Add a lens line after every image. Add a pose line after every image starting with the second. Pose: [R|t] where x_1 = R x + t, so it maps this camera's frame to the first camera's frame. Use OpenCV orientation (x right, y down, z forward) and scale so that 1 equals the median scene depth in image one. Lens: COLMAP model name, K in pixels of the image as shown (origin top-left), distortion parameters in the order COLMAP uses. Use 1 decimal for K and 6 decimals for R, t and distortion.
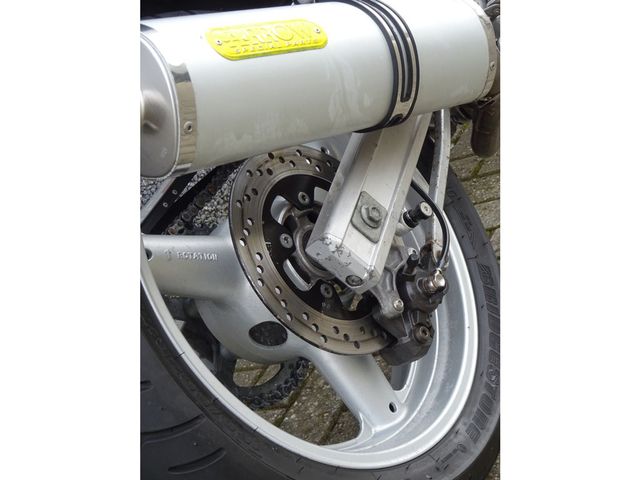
lens RADIAL K [[1176.9, 0, 320.0], [0, 1176.9, 240.0], [0, 0, 1]] dist [0.257592, -0.003777]
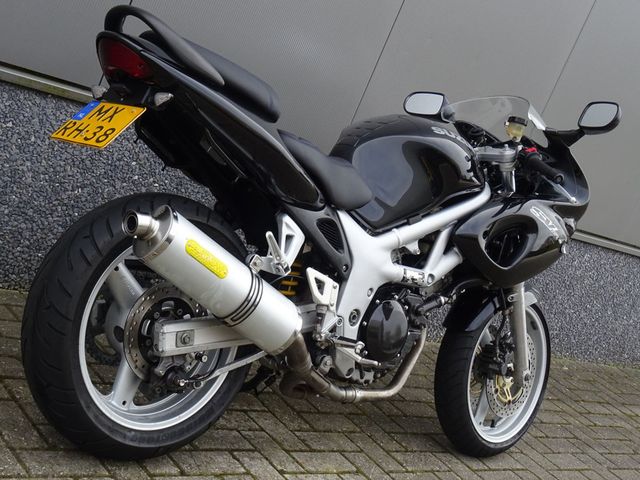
lens RADIAL K [[1209.0, 0, 320.0], [0, 1209.0, 240.0], [0, 0, 1]] dist [0.227489, 0.047832]
pose [[0.573449, 0.808918, -0.129646, 0.339864], [-0.819241, 0.566237, -0.090660, -0.127377], [0.000074, 0.158200, 0.987407, -1.352155]]
